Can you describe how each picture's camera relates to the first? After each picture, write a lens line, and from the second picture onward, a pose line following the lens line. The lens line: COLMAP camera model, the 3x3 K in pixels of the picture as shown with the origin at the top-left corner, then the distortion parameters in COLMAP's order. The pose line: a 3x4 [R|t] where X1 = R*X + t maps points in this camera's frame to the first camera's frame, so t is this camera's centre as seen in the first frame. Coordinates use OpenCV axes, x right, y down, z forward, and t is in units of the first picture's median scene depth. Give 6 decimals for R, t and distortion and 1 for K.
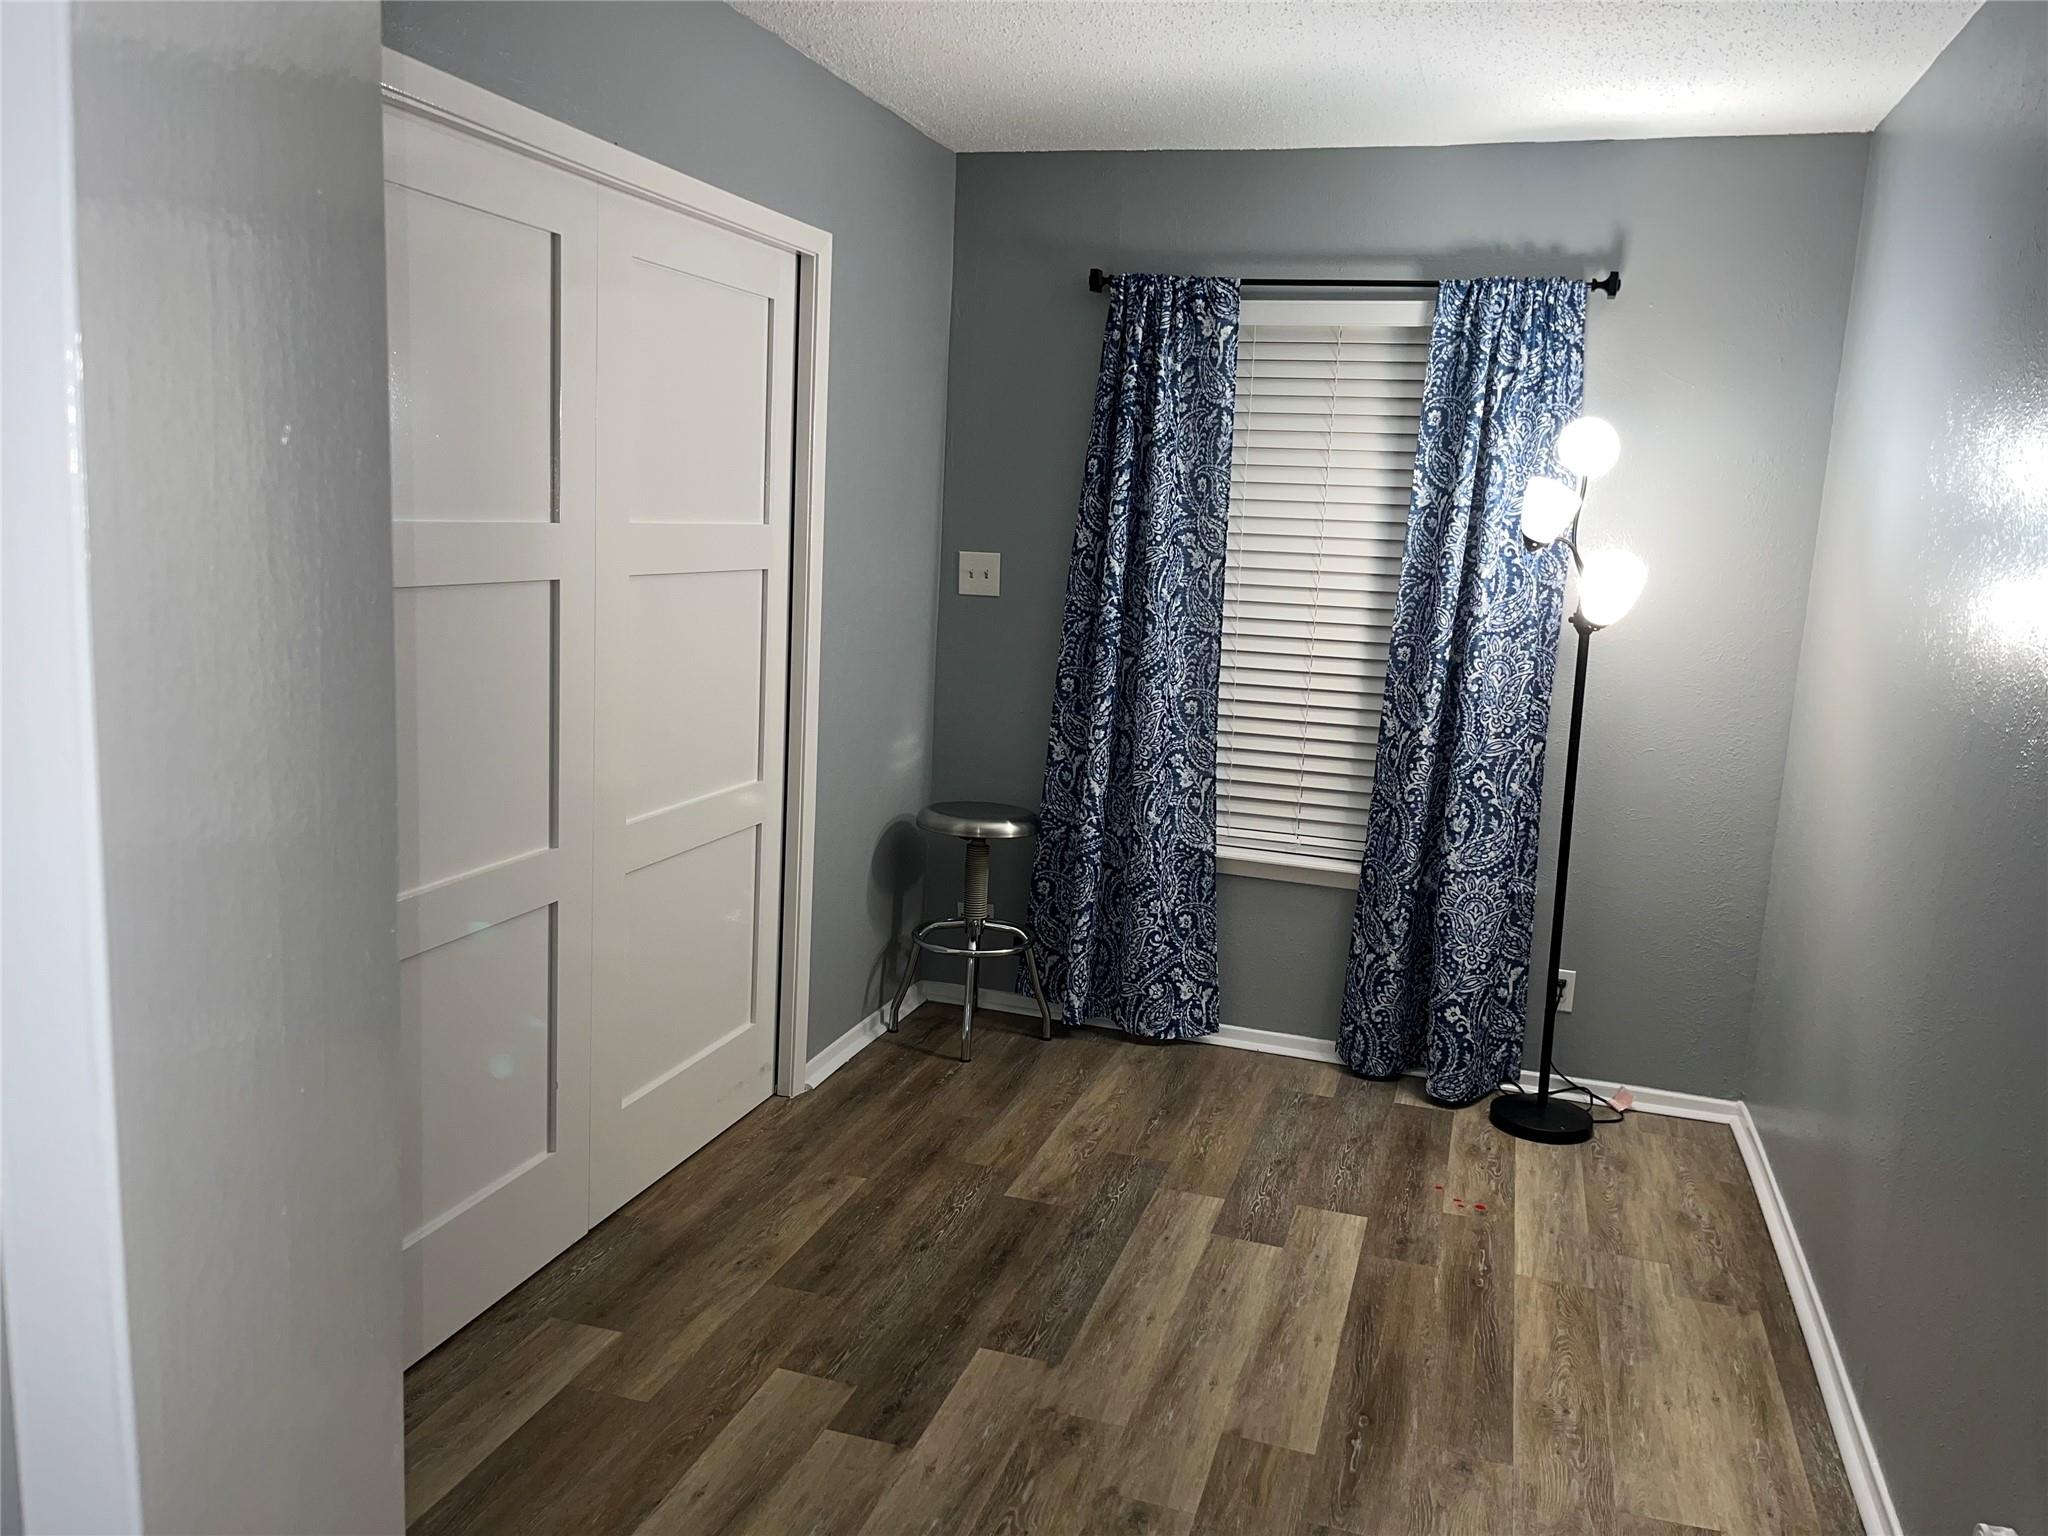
lens RADIAL K [[1579.2, 0, 1016.9], [0, 1579.2, 767.3], [0, 0, 1]] dist [0.052759, -0.050188]
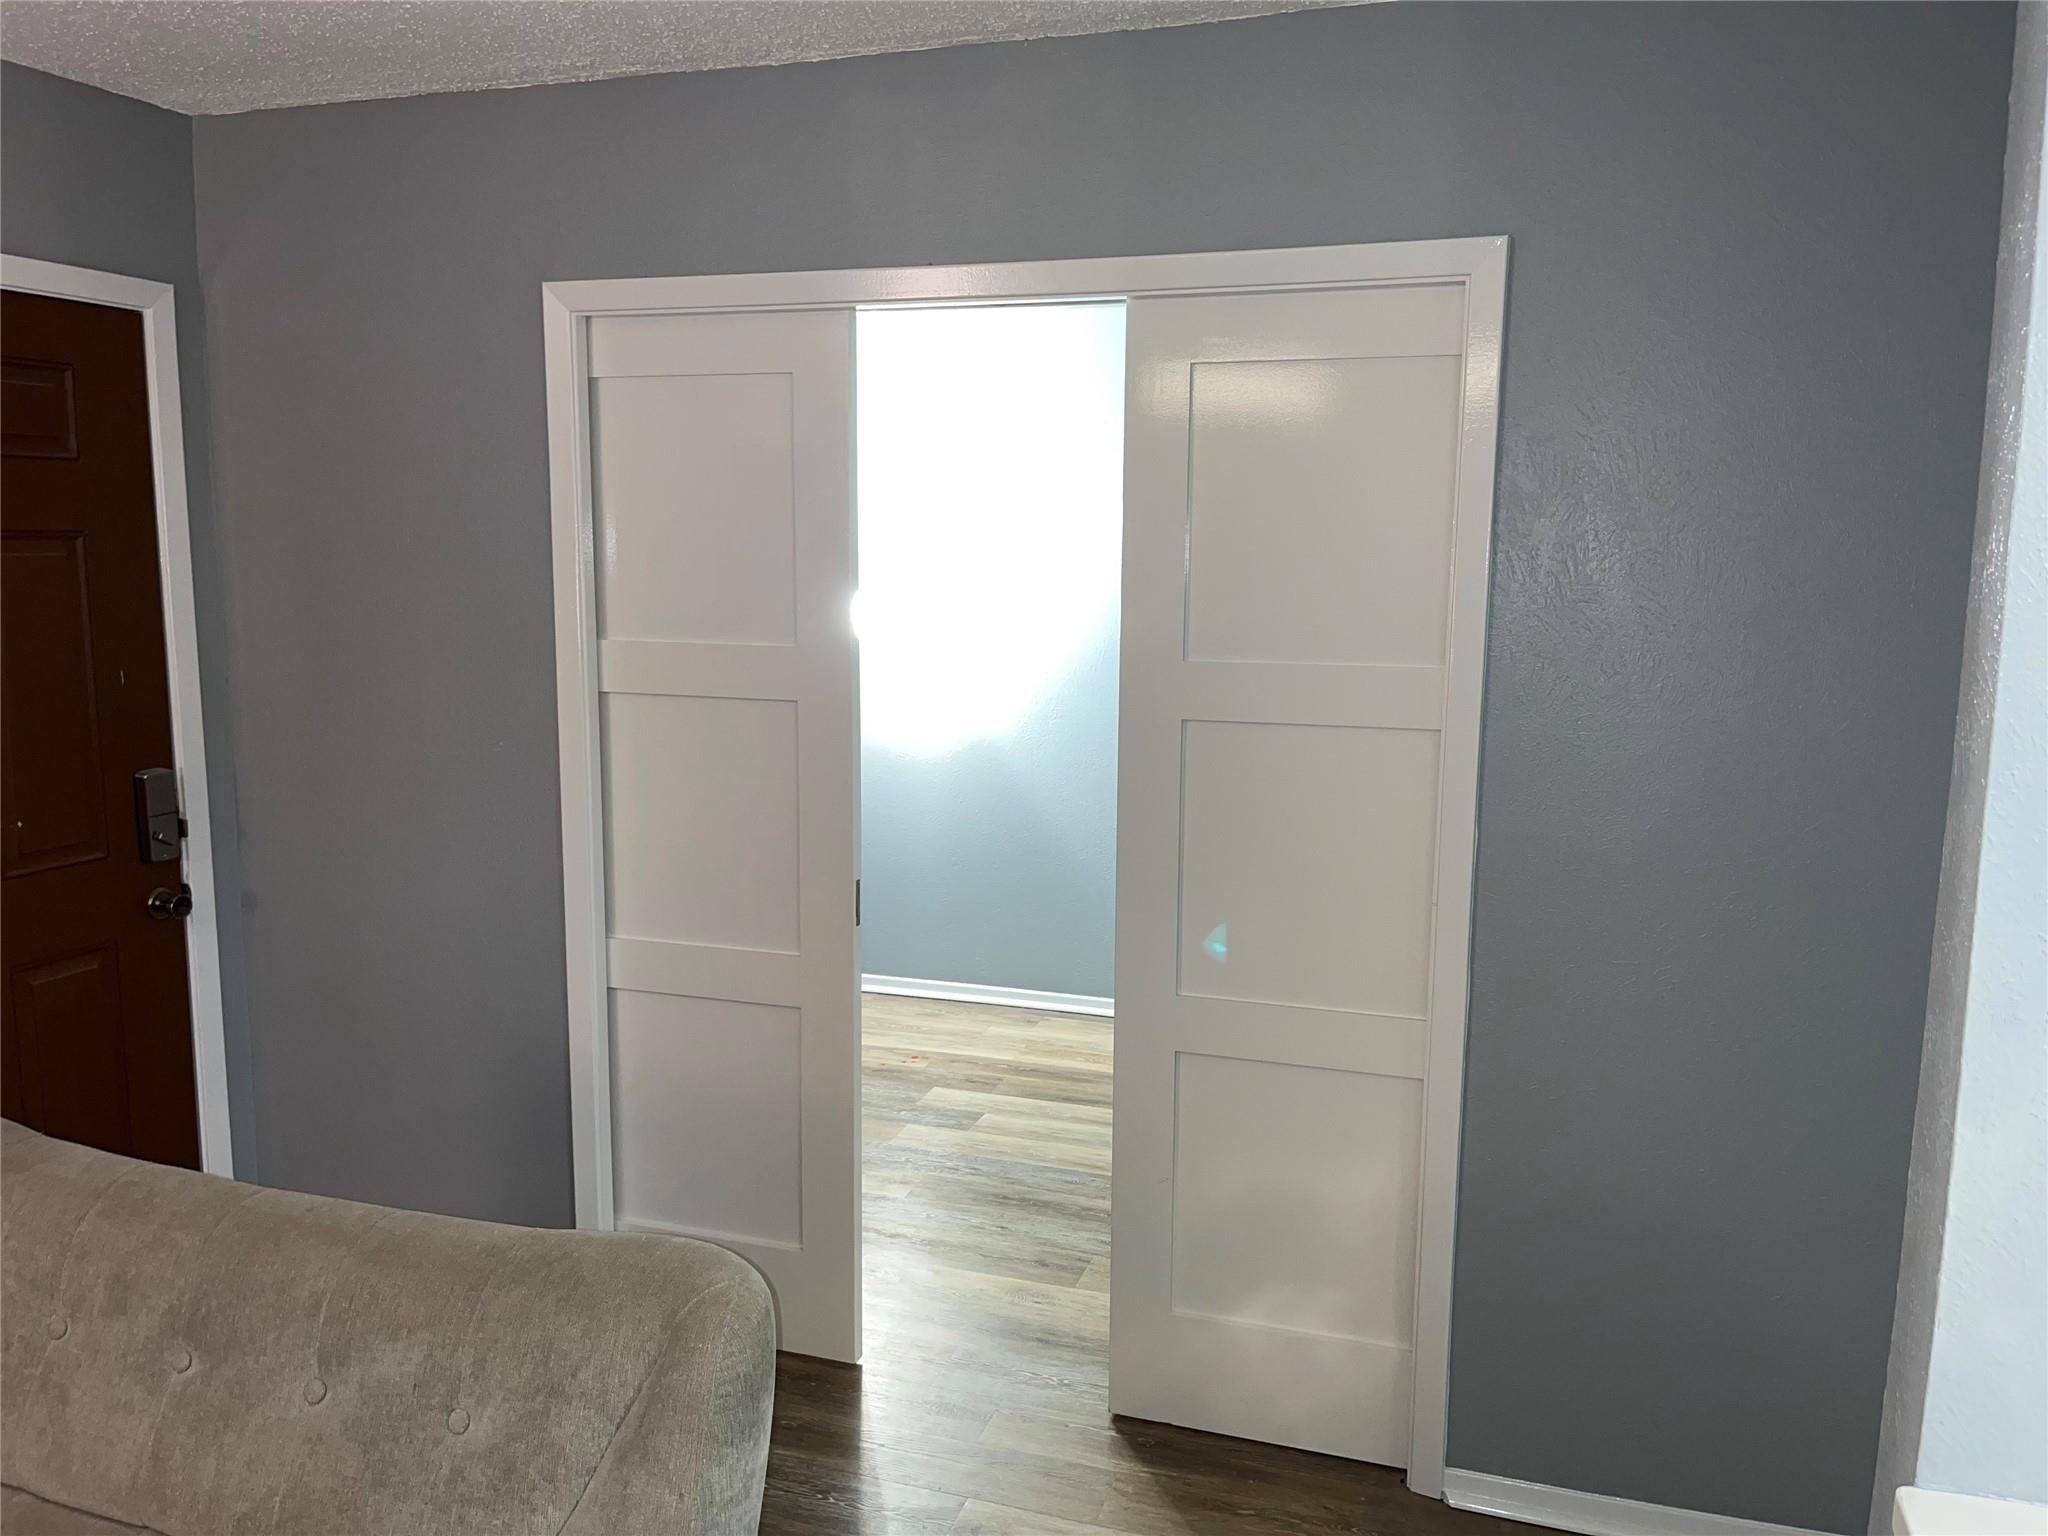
lens RADIAL K [[1579.2, 0, 1022.2], [0, 1579.2, 769.7], [0, 0, 1]] dist [0.052759, -0.050188]
pose [[0.004949, -0.190866, 0.981604, -0.876857], [0.151098, 0.970488, 0.187943, -0.188065], [-0.988506, 0.147388, 0.033643, 0.681626]]
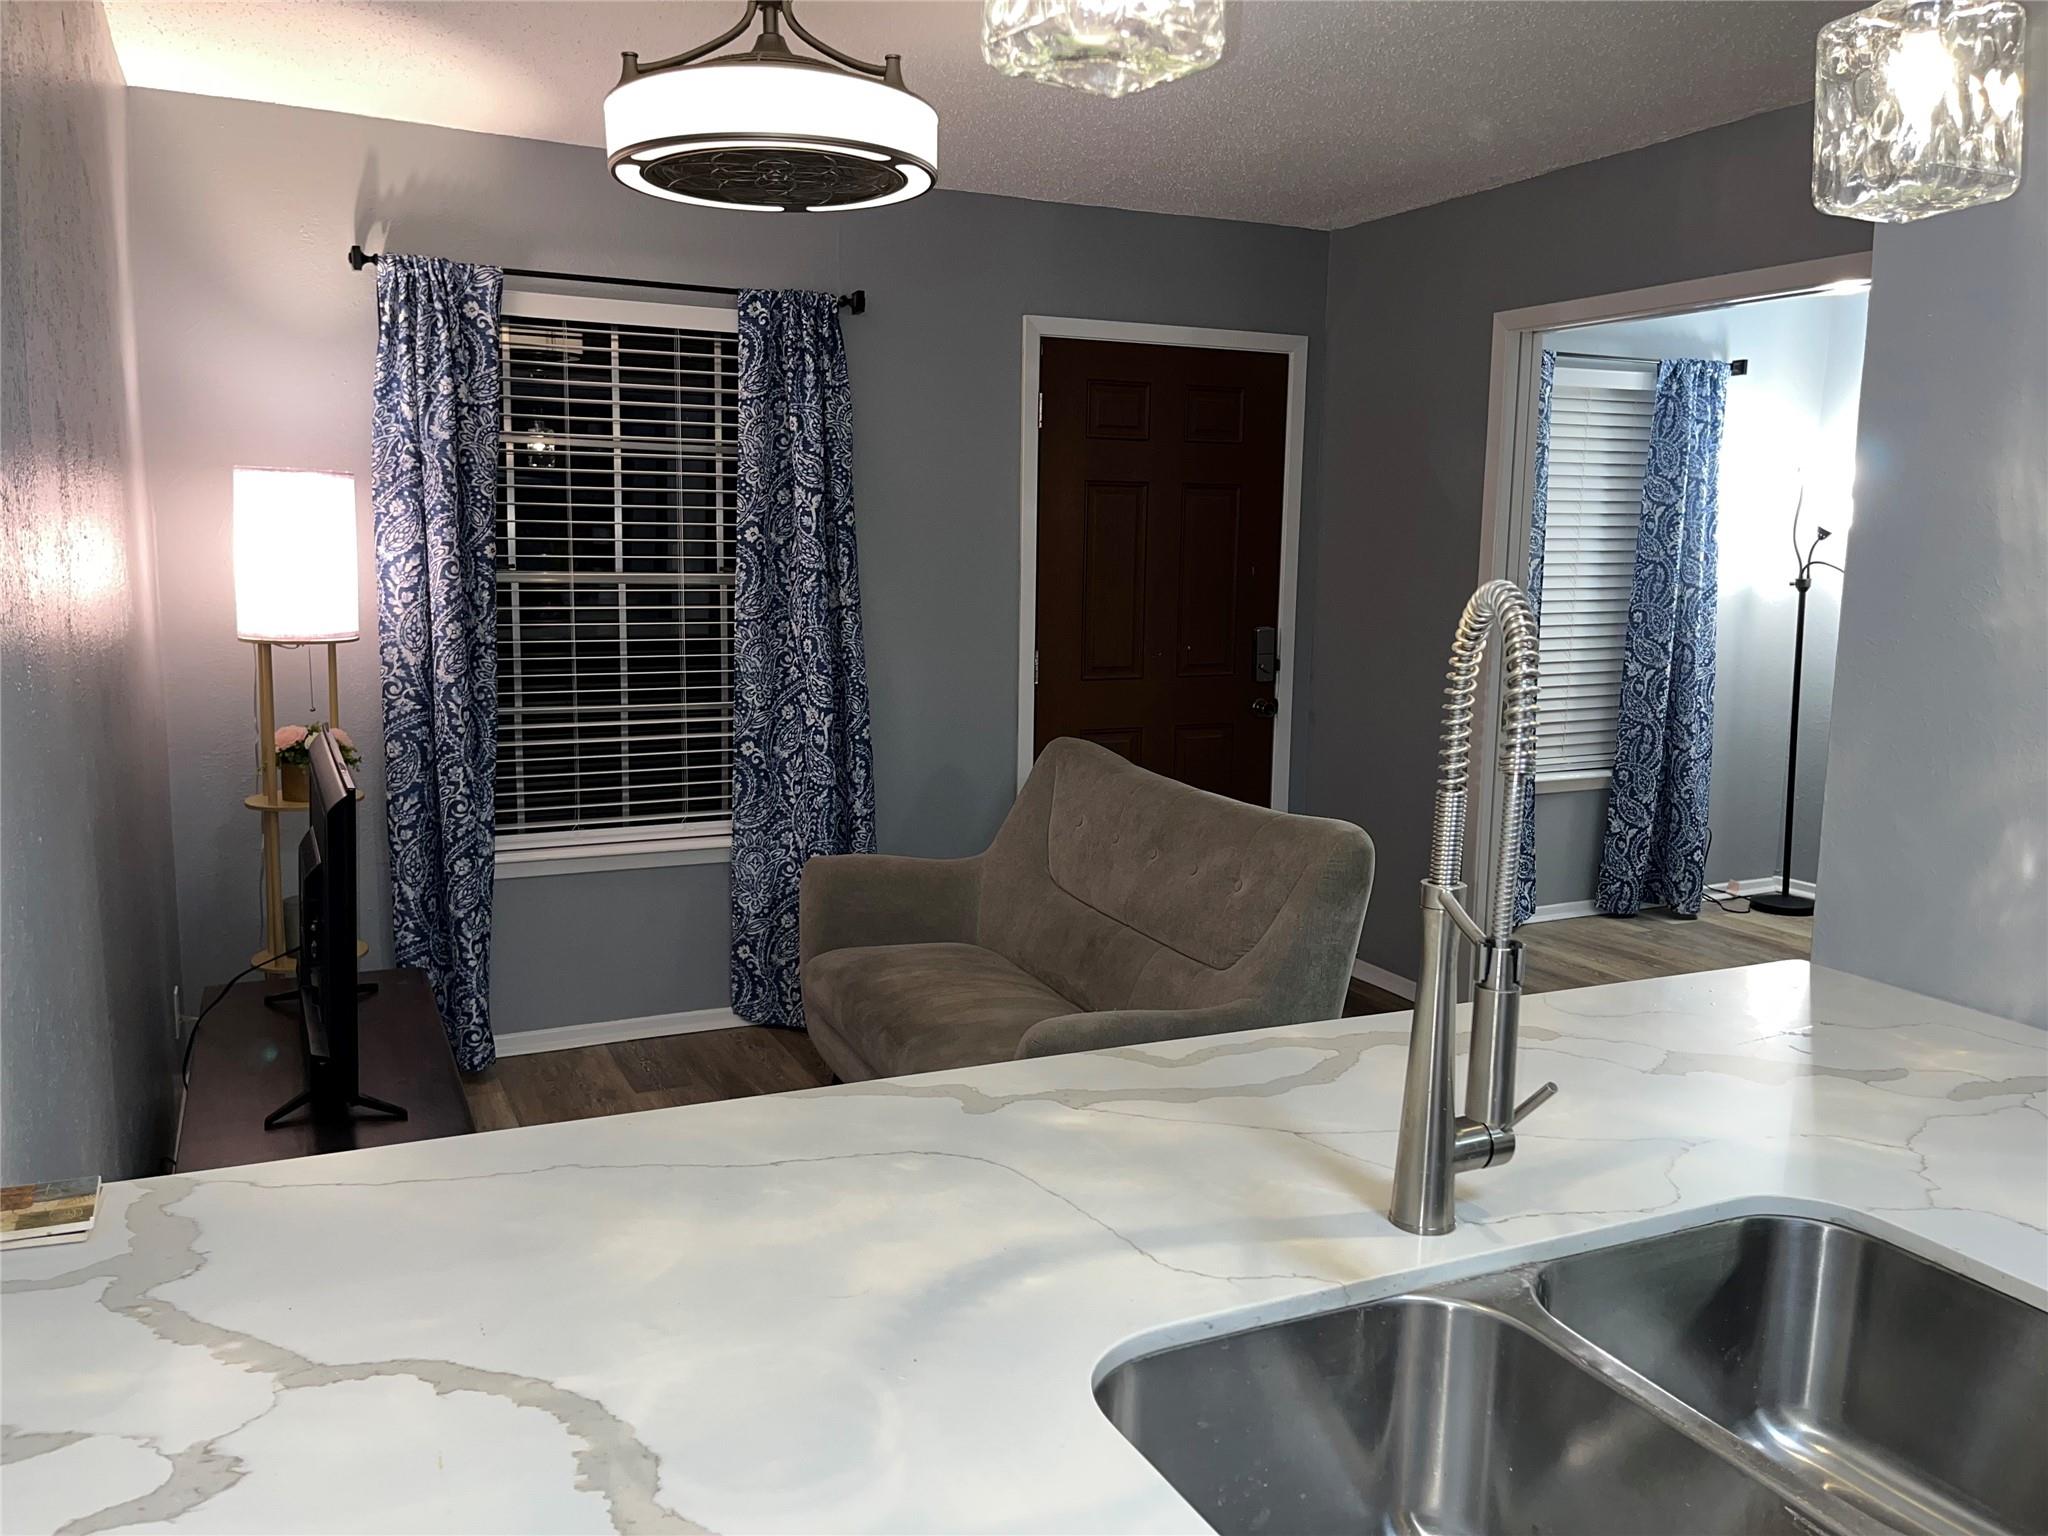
lens RADIAL K [[1579.2, 0, 1015.4], [0, 1579.2, 761.0], [0, 0, 1]] dist [0.052759, -0.050188]
pose [[0.720354, -0.143350, 0.678631, -1.149427], [0.136135, 0.988600, 0.064321, -0.111347], [-0.680115, 0.046051, 0.731657, 0.333696]]
